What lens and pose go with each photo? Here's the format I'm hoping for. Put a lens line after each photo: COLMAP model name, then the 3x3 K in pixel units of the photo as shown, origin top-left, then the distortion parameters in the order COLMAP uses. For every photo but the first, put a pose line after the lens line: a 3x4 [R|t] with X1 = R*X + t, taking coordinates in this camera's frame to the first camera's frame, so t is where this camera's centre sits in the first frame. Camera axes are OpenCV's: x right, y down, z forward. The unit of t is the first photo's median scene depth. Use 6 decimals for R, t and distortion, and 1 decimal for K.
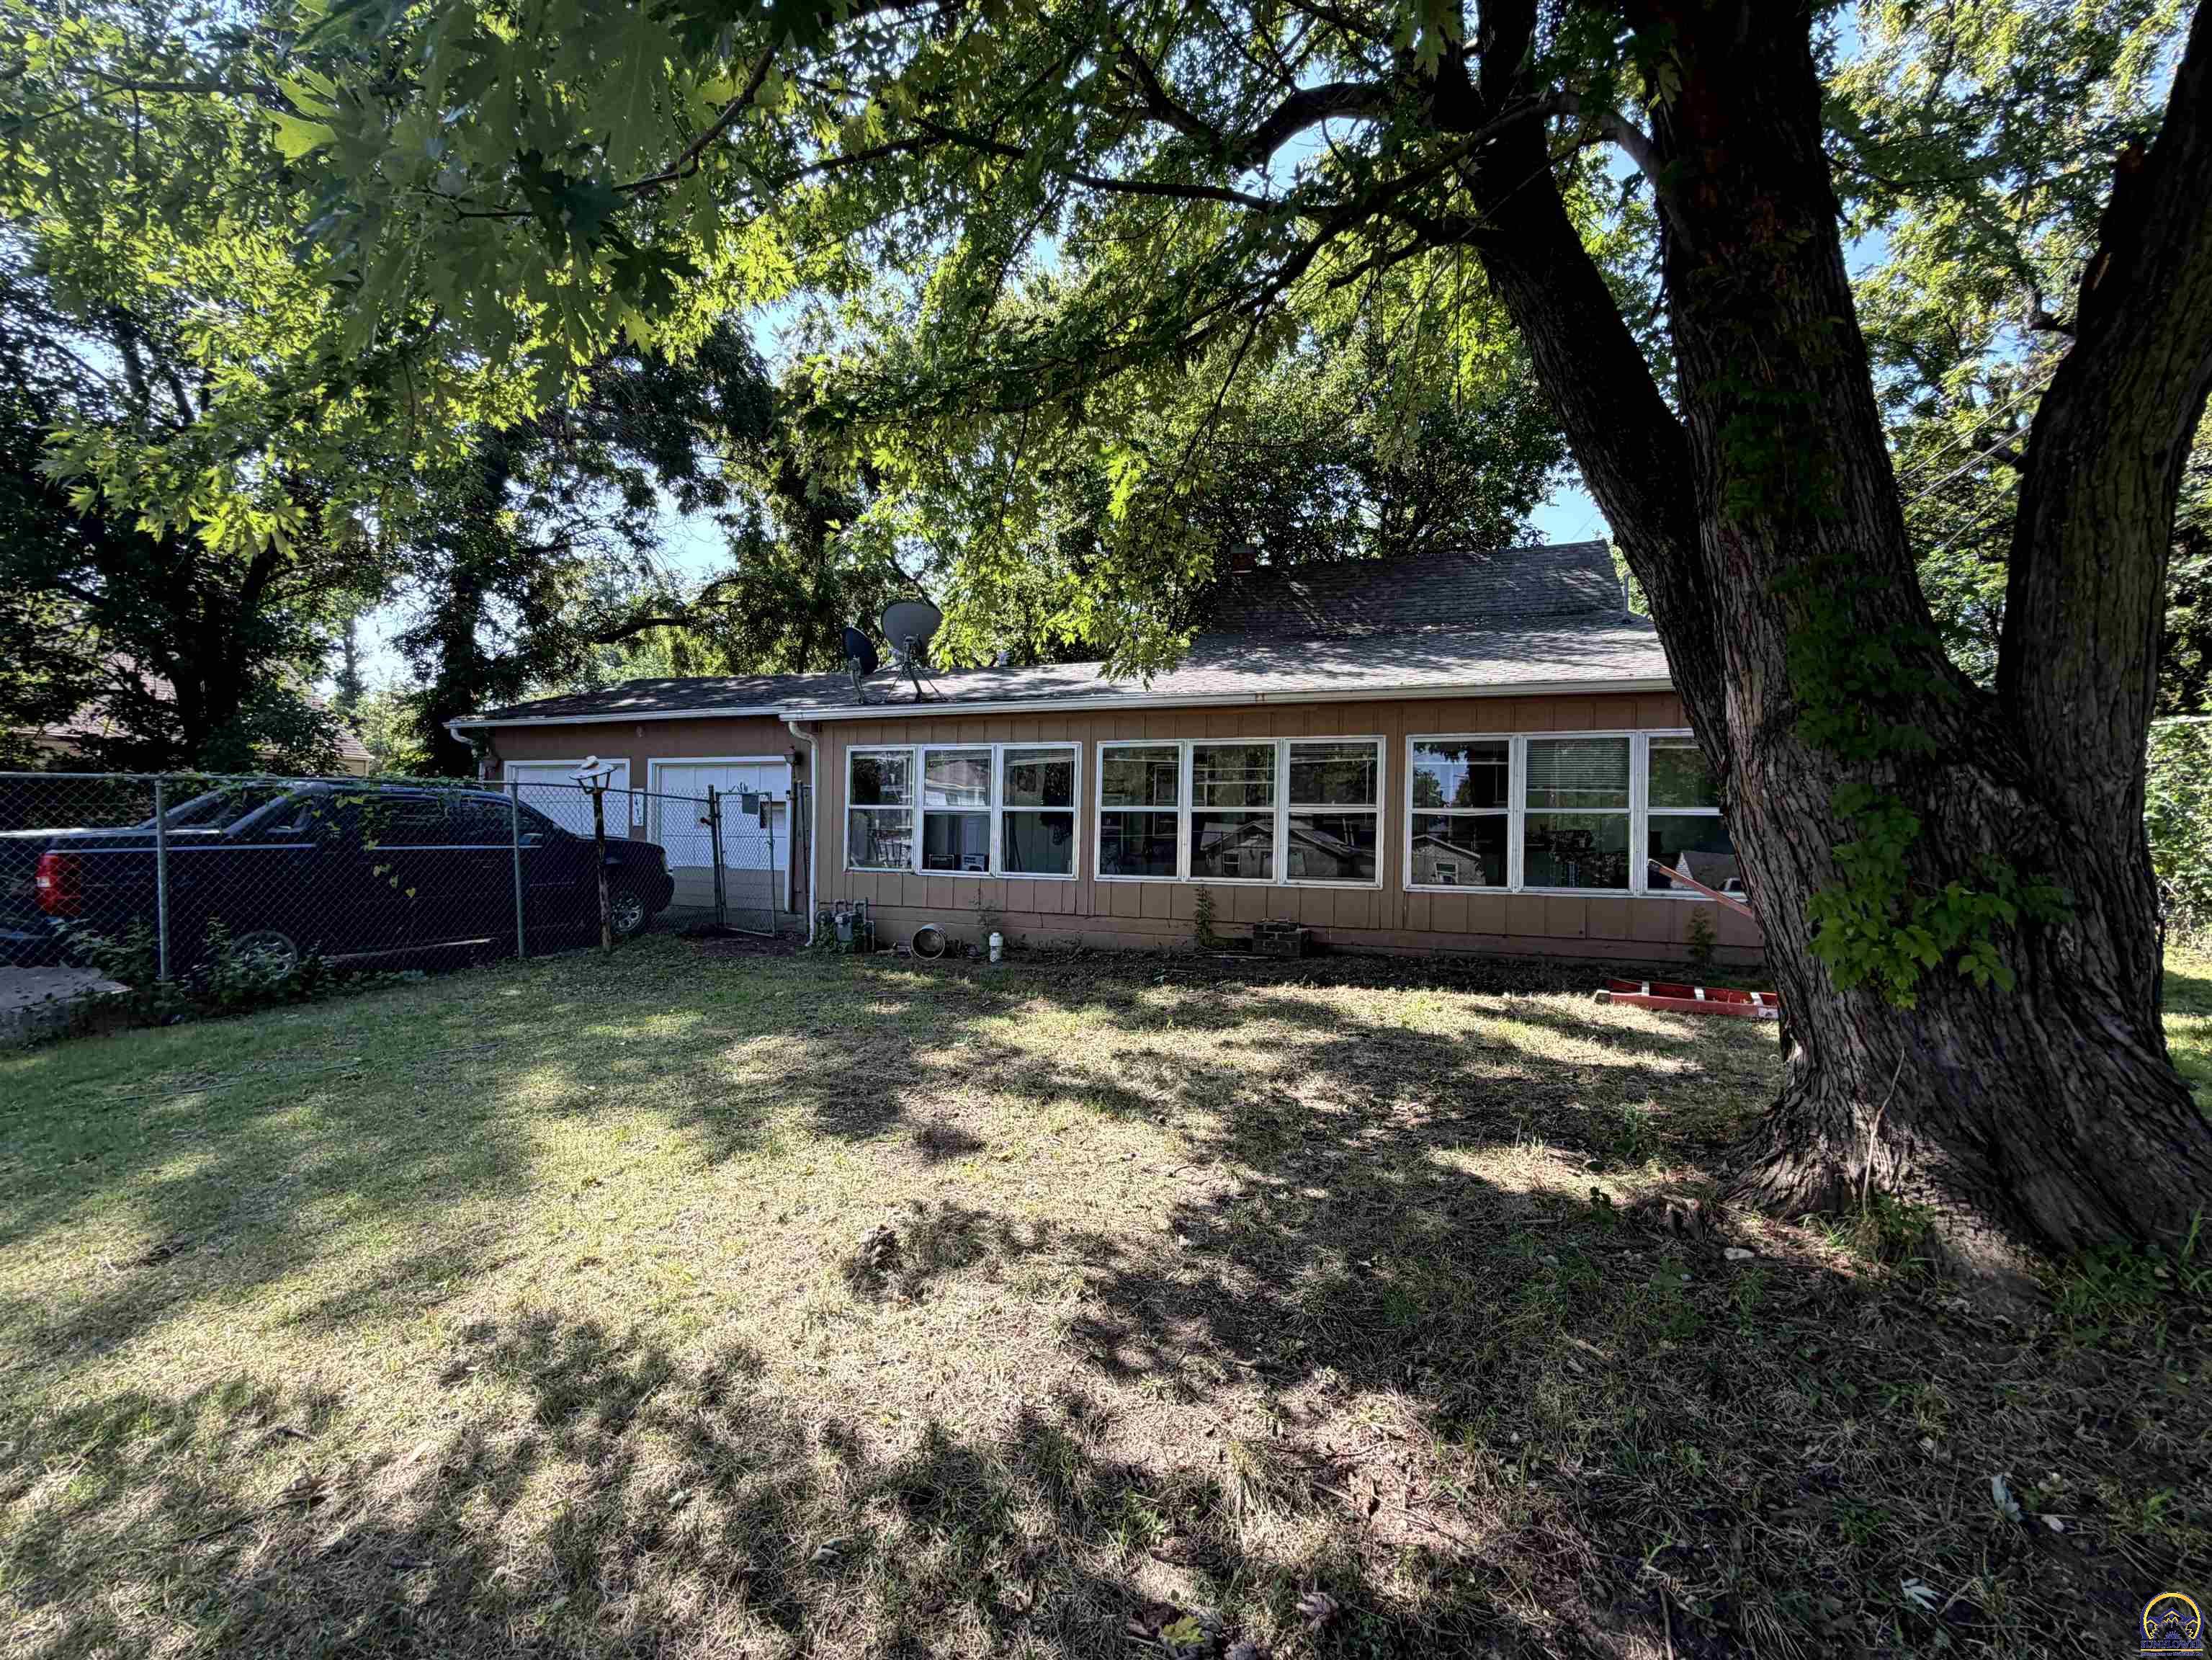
lens RADIAL K [[863.5, 0, 1106.0], [0, 863.5, 830.0], [0, 0, 1]] dist [0.000581, 0.000018]
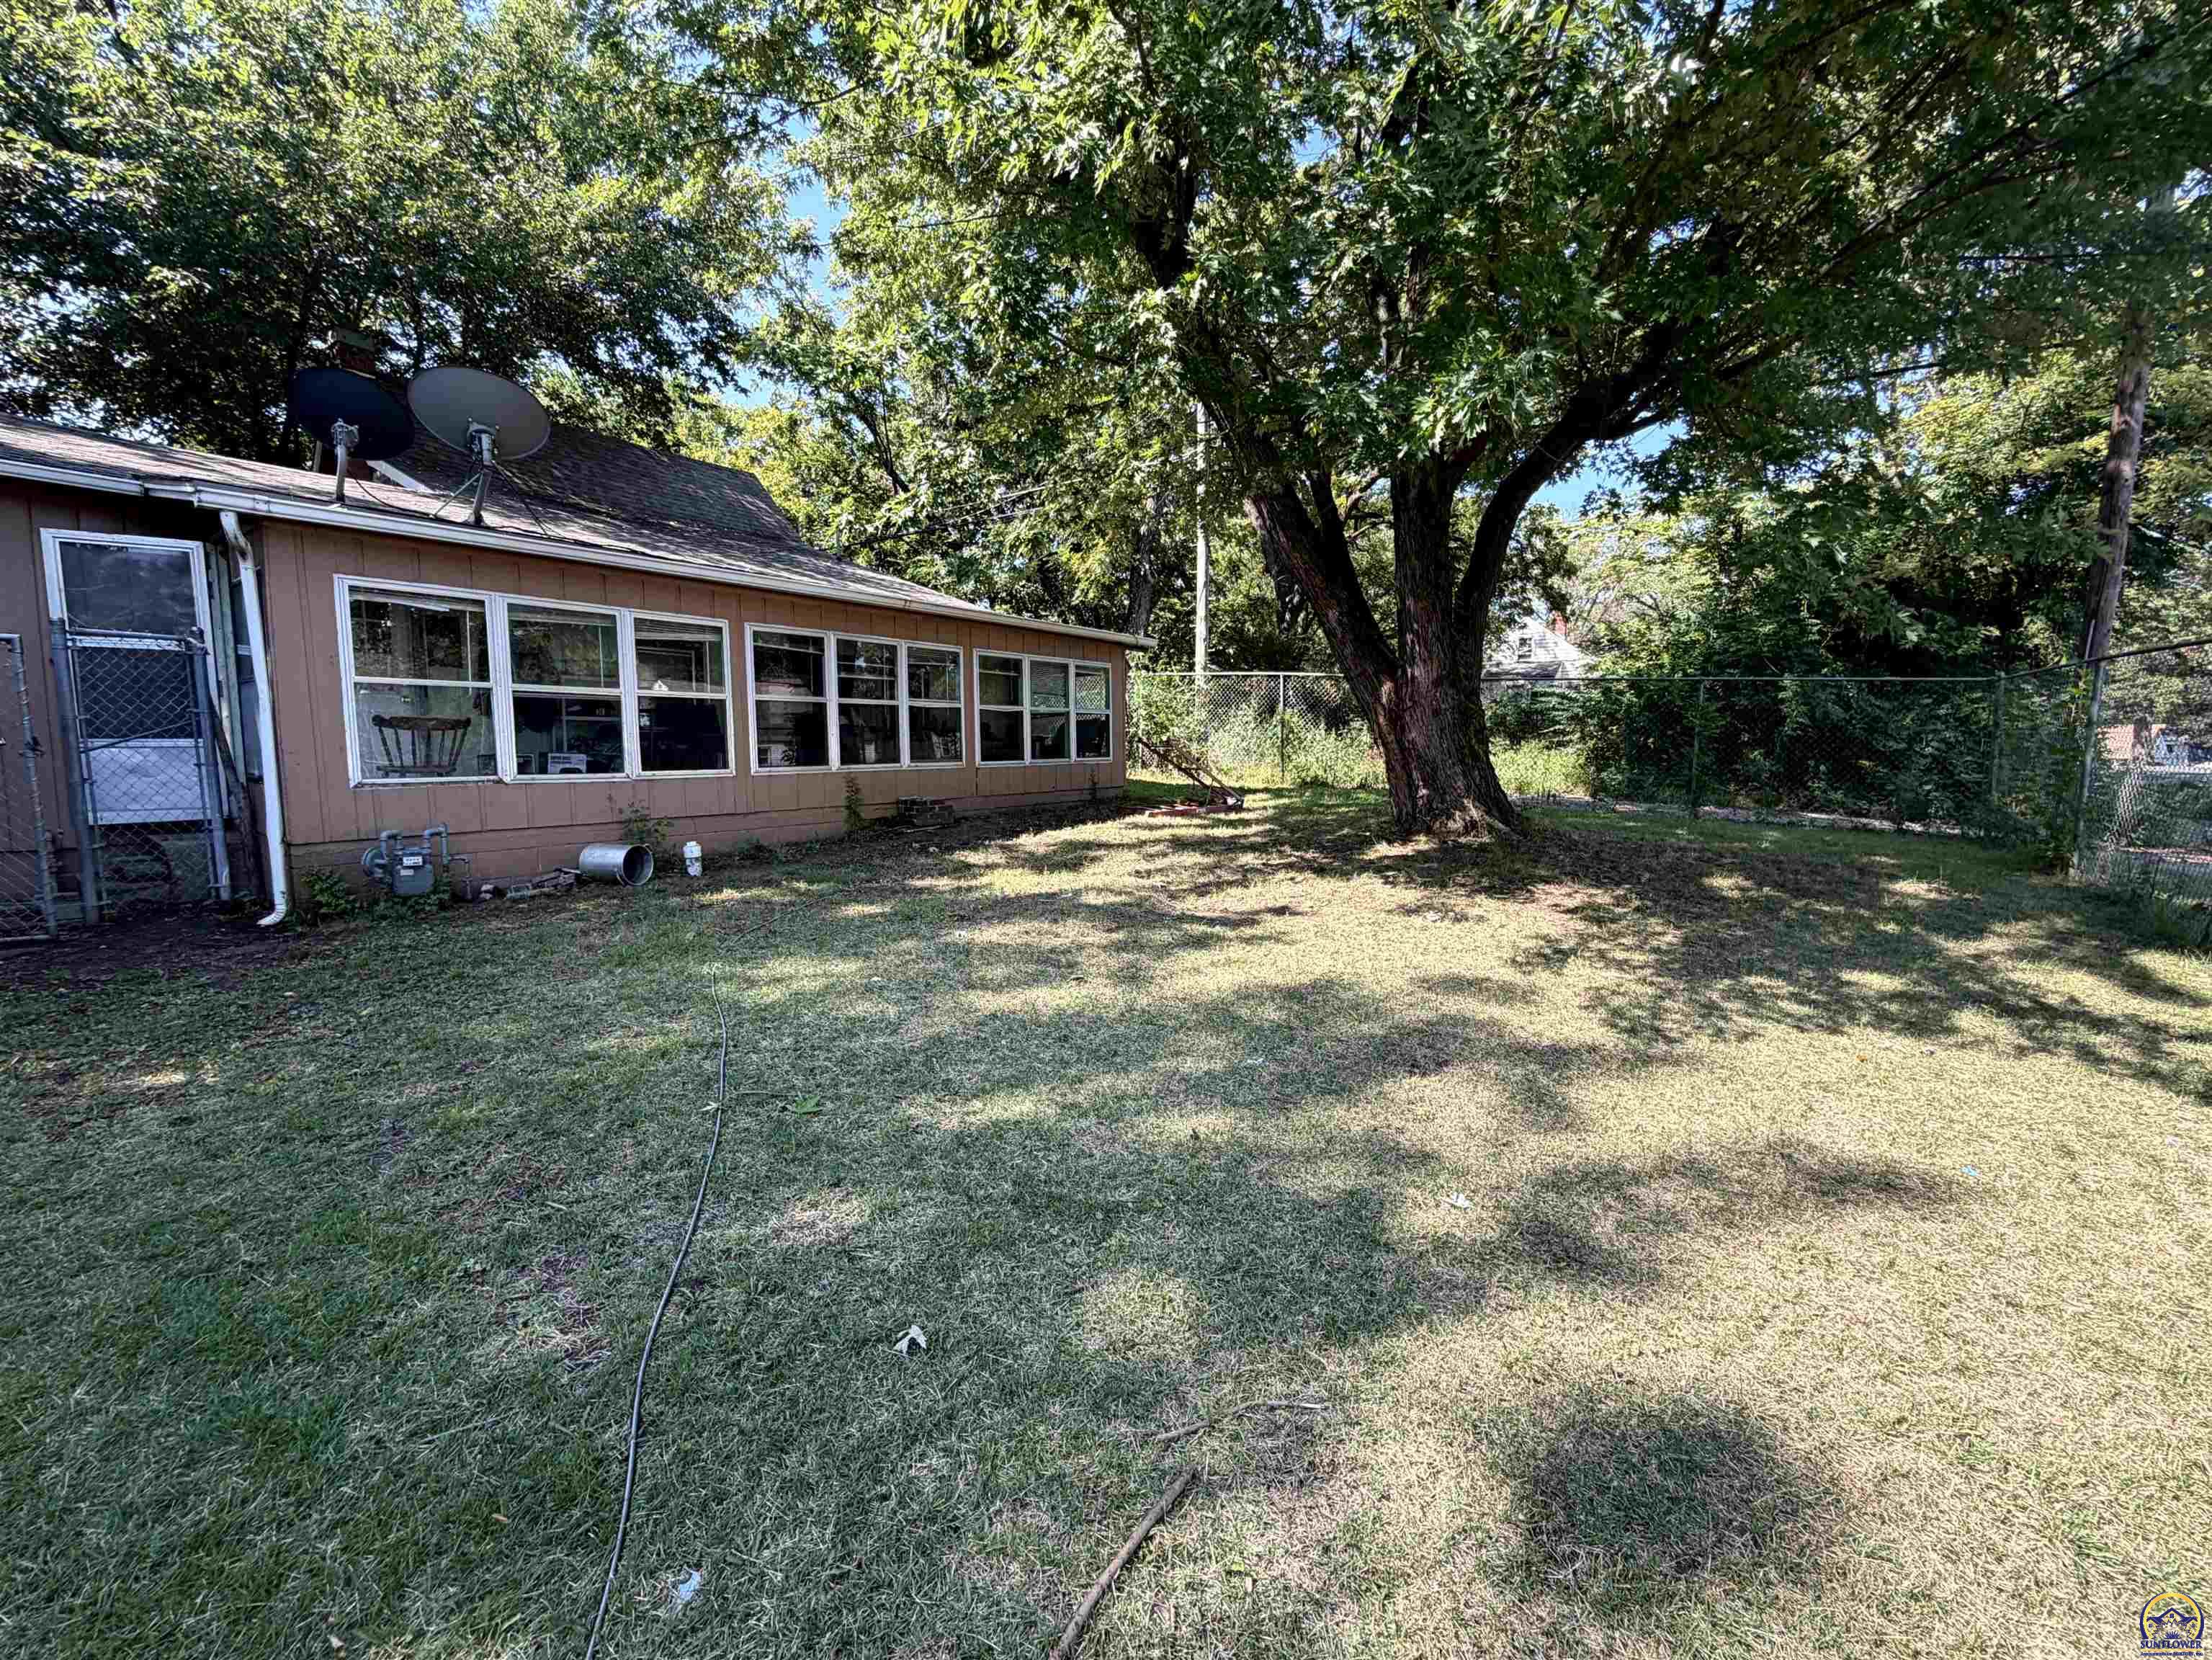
lens RADIAL K [[889.2, 0, 1106.0], [0, 889.2, 830.0], [0, 0, 1]] dist [0.001126, 0.000079]
pose [[0.321616, -0.114189, 0.939960, -0.822779], [-0.009086, 0.992284, 0.123654, -0.004761], [-0.946827, -0.048309, 0.318097, 0.340058]]
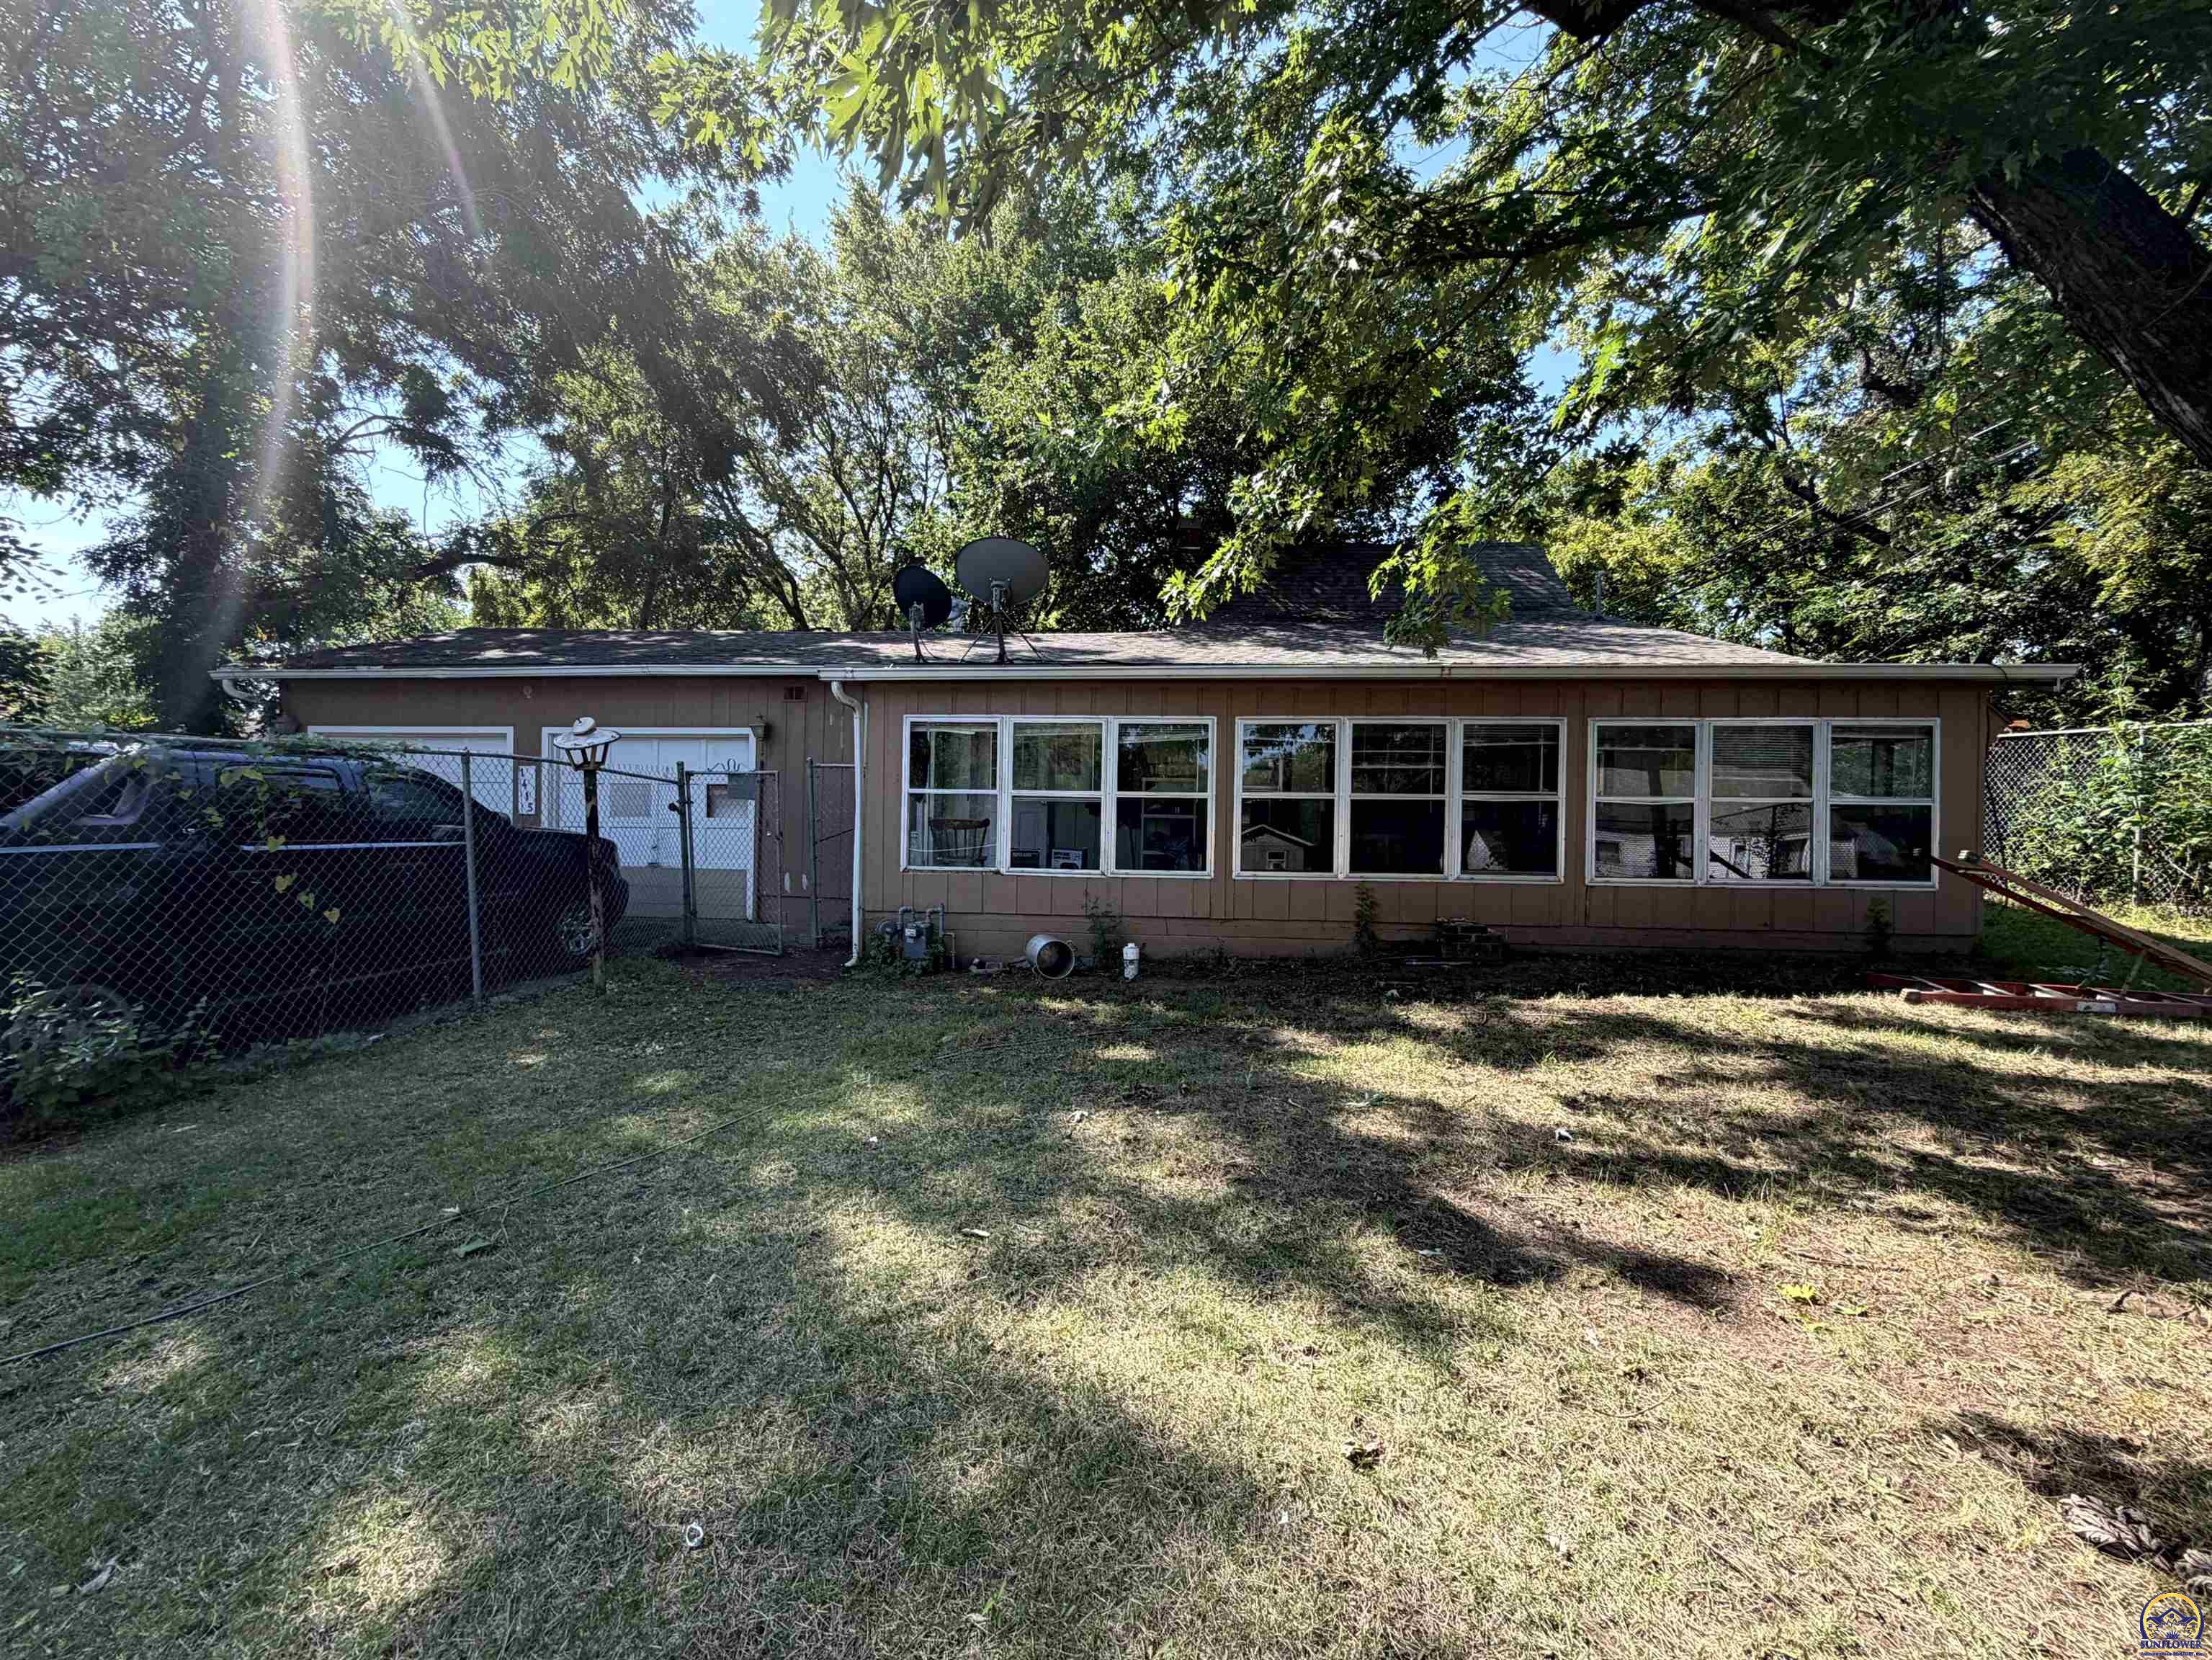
lens RADIAL K [[863.5, 0, 1106.0], [0, 863.5, 830.0], [0, 0, 1]] dist [0.000581, 0.000018]
pose [[0.971340, -0.003313, 0.237673, -0.351832], [0.000292, 0.999919, 0.012747, -0.000931], [-0.237696, -0.012312, 0.971262, 0.200565]]
